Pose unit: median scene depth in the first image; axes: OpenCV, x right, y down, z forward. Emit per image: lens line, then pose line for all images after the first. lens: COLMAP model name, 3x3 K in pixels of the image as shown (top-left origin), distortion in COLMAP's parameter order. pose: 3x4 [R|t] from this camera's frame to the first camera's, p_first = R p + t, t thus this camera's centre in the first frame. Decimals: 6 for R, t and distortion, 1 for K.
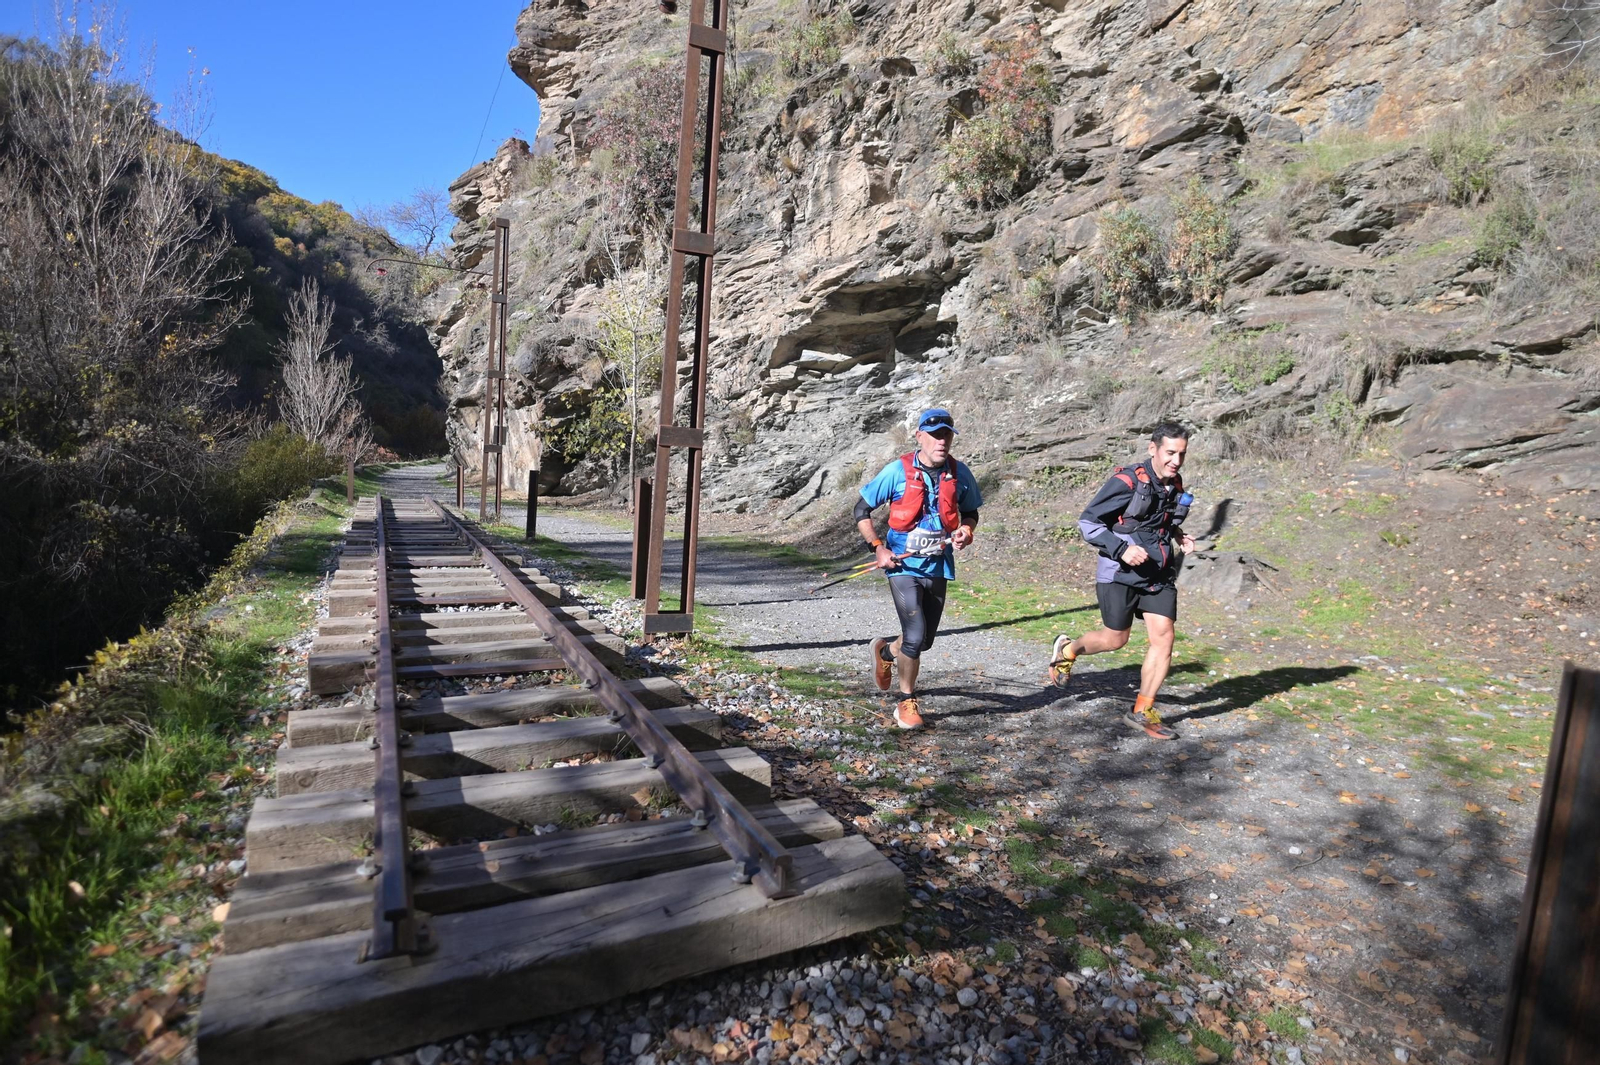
lens RADIAL K [[910.1, 0, 802.2], [0, 910.1, 528.4], [0, 0, 1]] dist [0.005604, -0.001327]
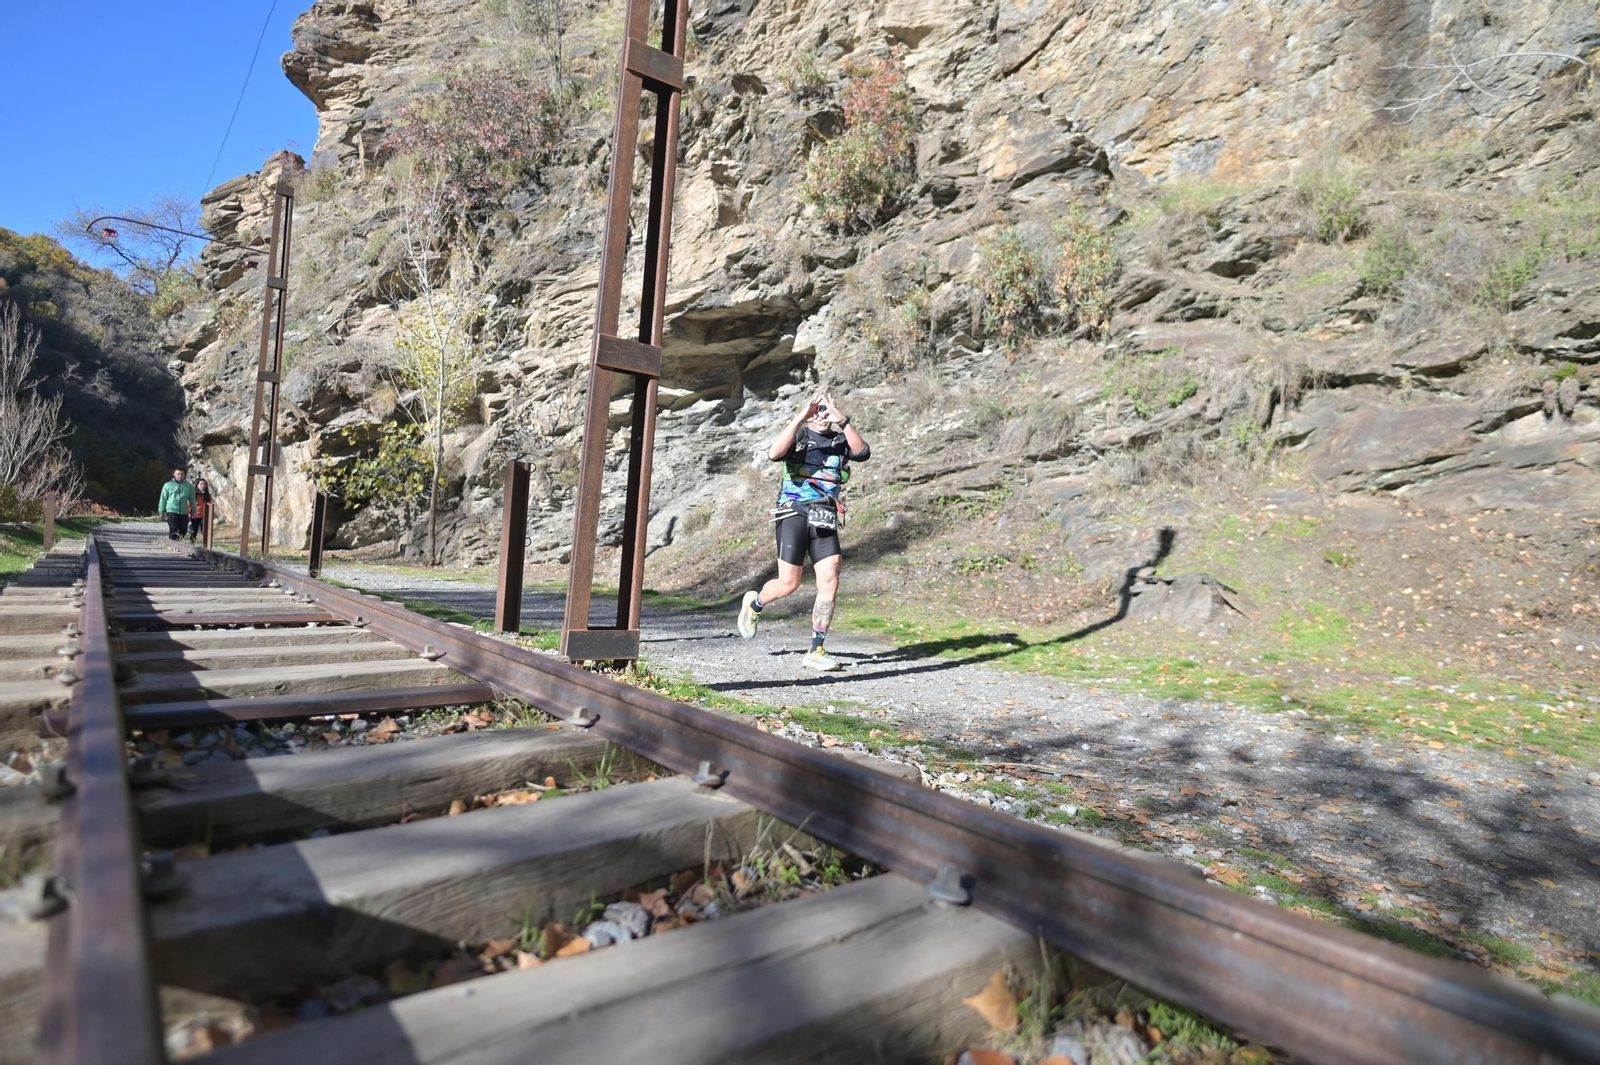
lens RADIAL K [[910.1, 0, 801.3], [0, 910.1, 530.3], [0, 0, 1]] dist [0.005604, -0.001327]
pose [[0.974400, 0.006157, 0.224736, -0.053131], [0.011316, 0.997014, -0.076382, 0.025377], [-0.224535, 0.076969, 0.971421, 0.115438]]
